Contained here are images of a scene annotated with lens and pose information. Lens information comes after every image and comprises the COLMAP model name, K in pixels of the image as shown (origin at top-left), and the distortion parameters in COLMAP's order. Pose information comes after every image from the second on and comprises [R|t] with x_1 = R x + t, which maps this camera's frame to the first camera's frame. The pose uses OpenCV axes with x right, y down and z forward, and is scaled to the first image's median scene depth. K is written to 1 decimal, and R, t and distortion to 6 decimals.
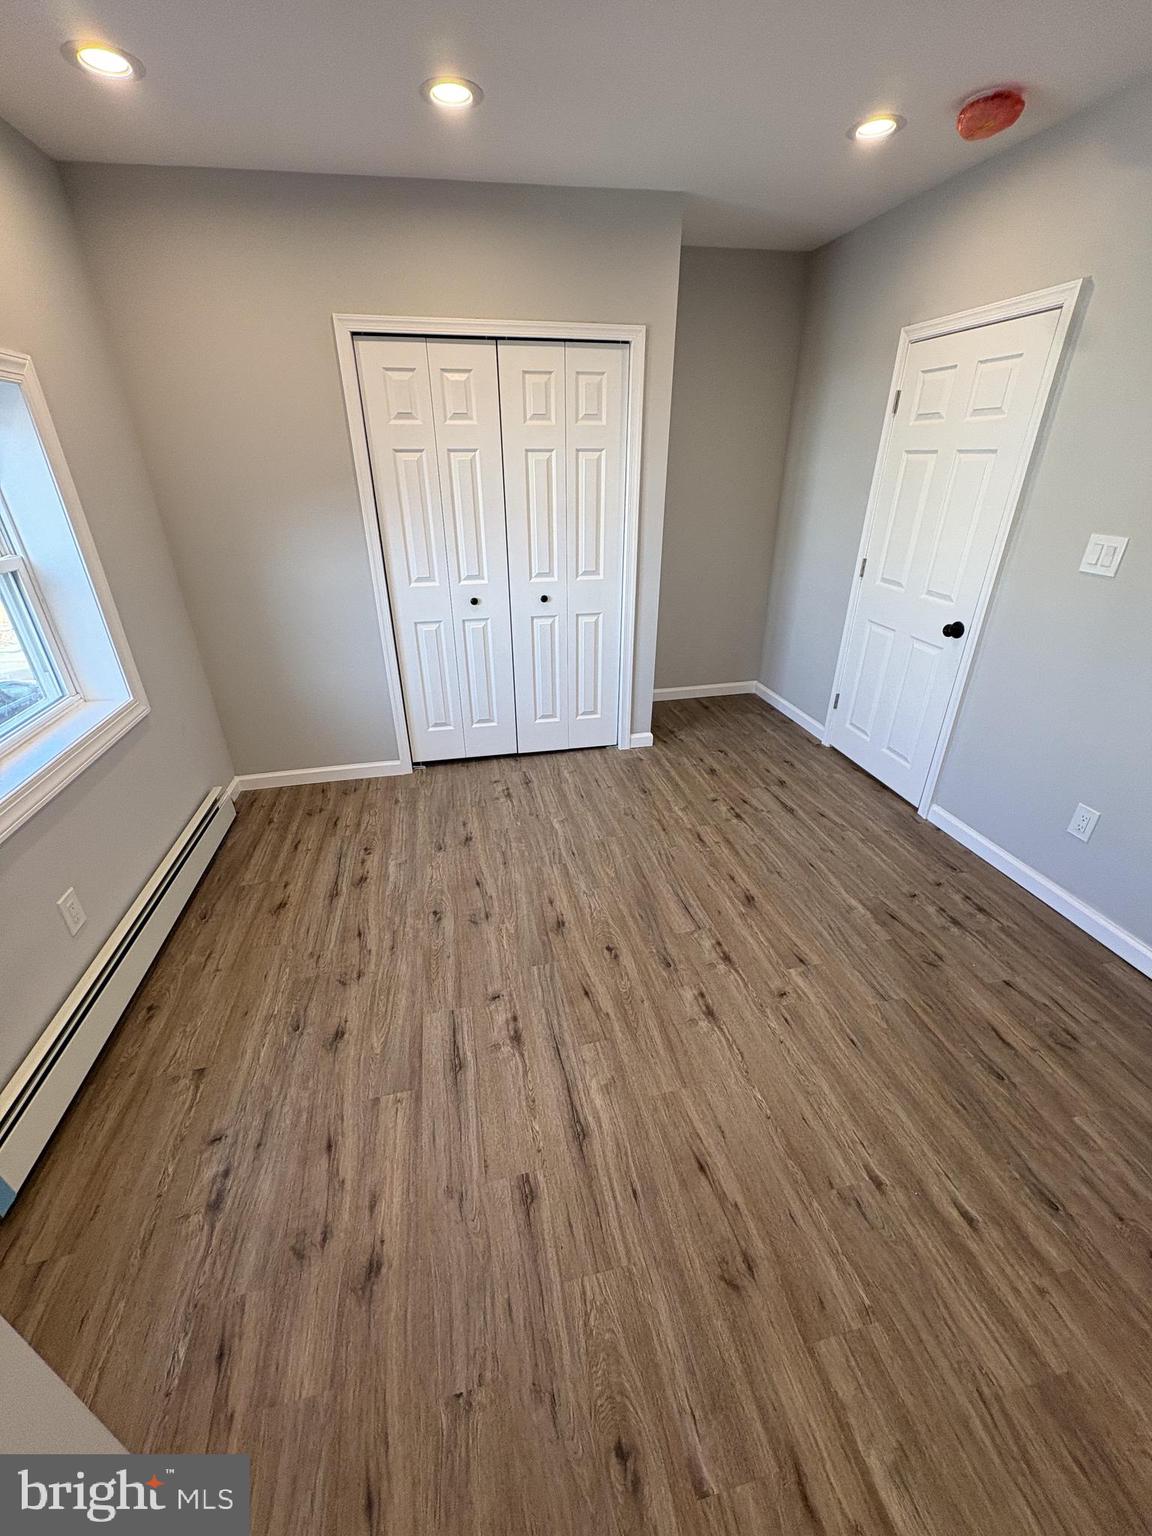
lens RADIAL K [[602.0, 0, 576.0], [0, 602.0, 768.0], [0, 0, 1]] dist [0.001033, -0.000079]
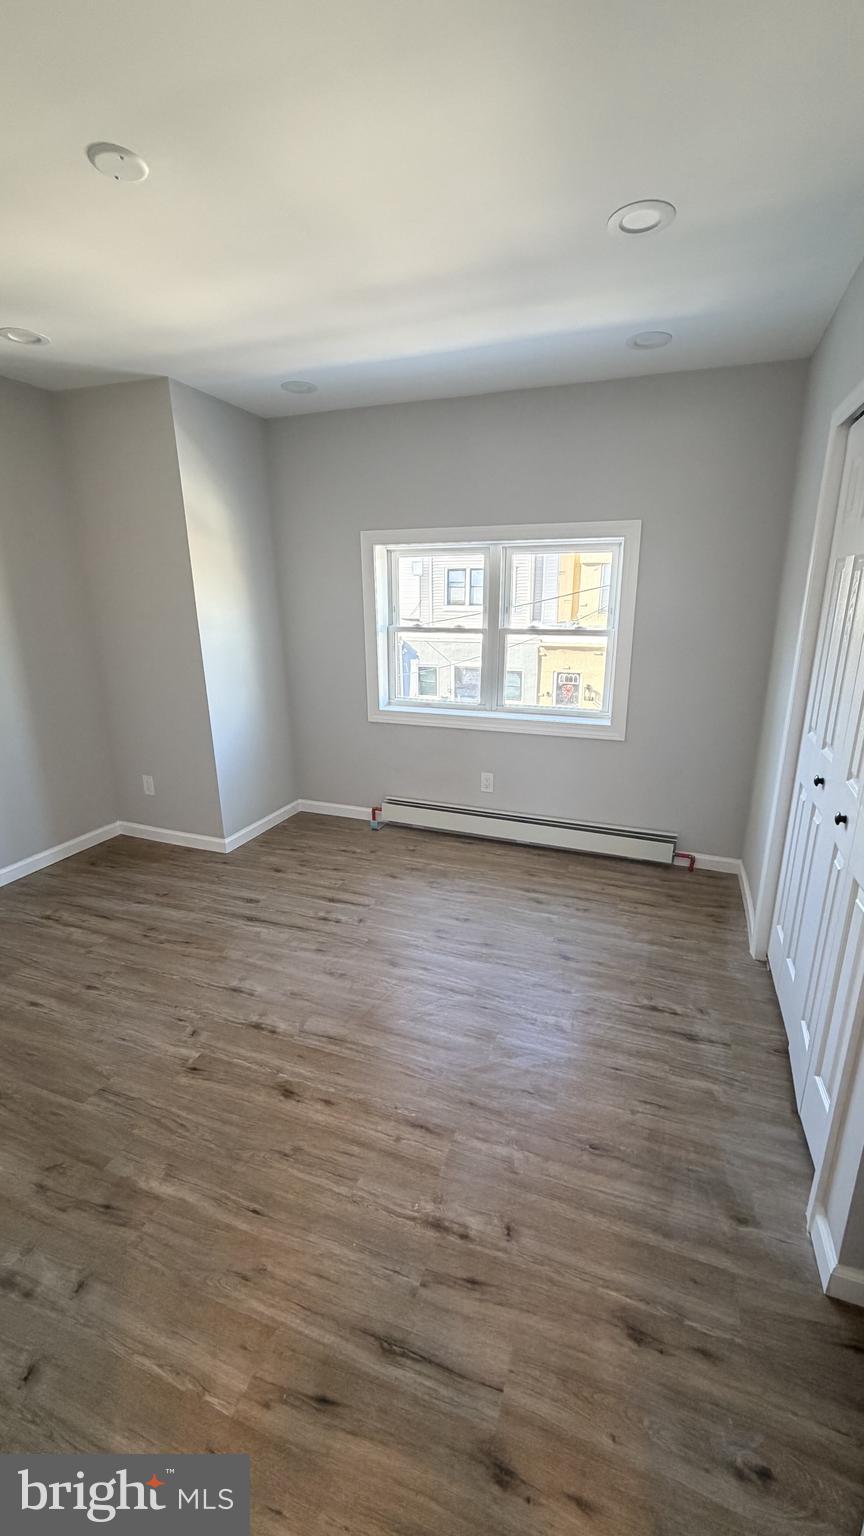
lens RADIAL K [[610.4, 0, 431.9], [0, 610.4, 763.7], [0, 0, 1]] dist [-0.000787, 0.000257]
pose [[-0.537259, 0.239895, -0.808581, 0.695662], [-0.376500, 0.789658, 0.484446, -0.555591], [0.754719, 0.564703, -0.333931, 1.110670]]
